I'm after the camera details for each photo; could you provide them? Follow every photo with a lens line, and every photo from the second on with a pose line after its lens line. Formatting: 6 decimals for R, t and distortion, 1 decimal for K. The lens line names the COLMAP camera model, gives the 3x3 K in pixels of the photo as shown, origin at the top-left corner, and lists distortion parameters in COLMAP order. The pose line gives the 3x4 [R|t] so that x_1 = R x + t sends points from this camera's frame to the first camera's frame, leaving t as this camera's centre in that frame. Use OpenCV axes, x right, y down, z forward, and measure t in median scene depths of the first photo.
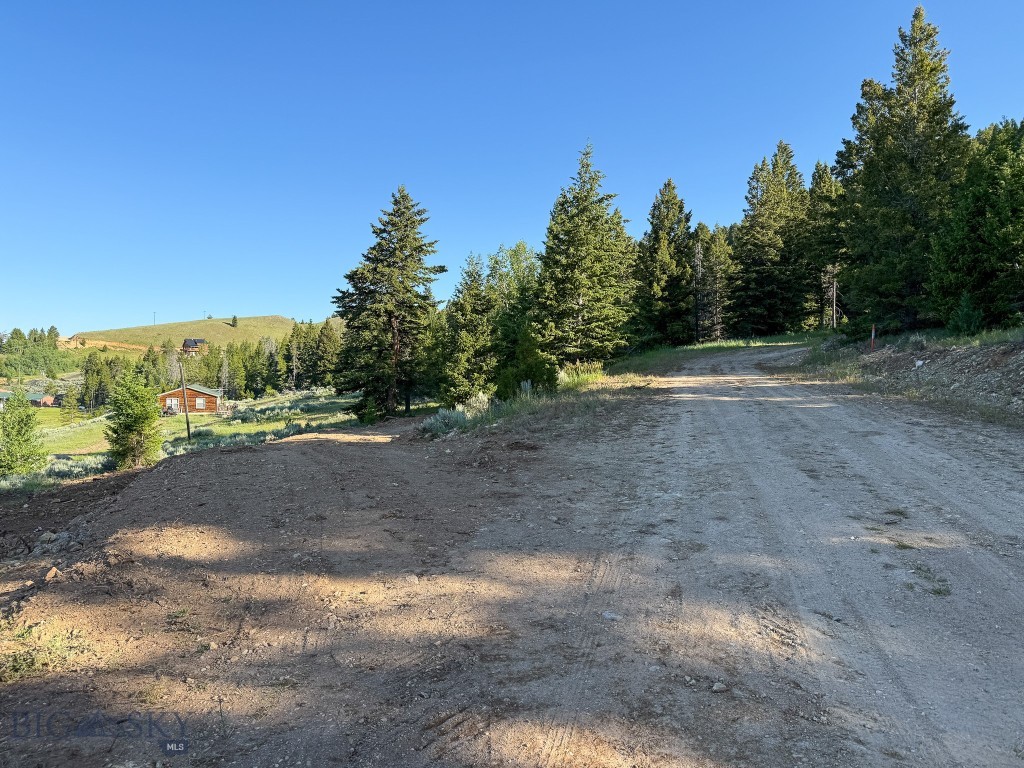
lens RADIAL K [[752.7, 0, 486.9], [0, 752.7, 377.1], [0, 0, 1]] dist [0.063021, -0.068165]
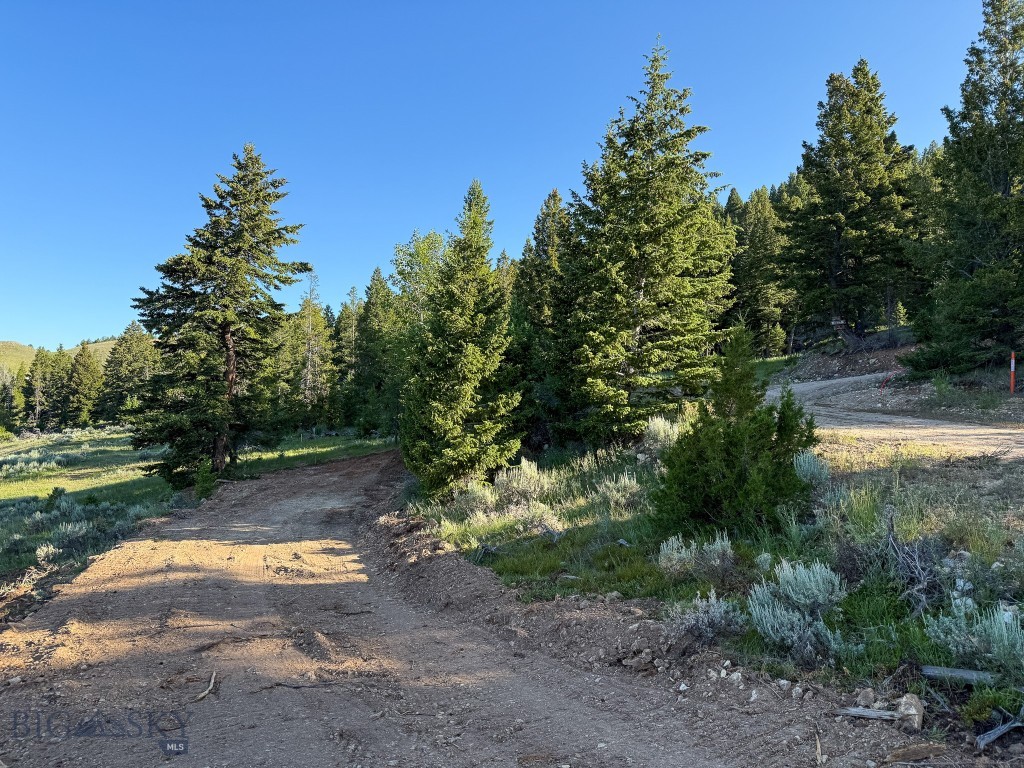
lens RADIAL K [[752.7, 0, 503.2], [0, 752.7, 376.7], [0, 0, 1]] dist [0.063021, -0.068165]
pose [[0.952257, 0.014304, 0.304961, -0.099447], [0.000515, 0.998825, -0.048458, -0.006106], [-0.305296, 0.046301, 0.951131, 0.276355]]
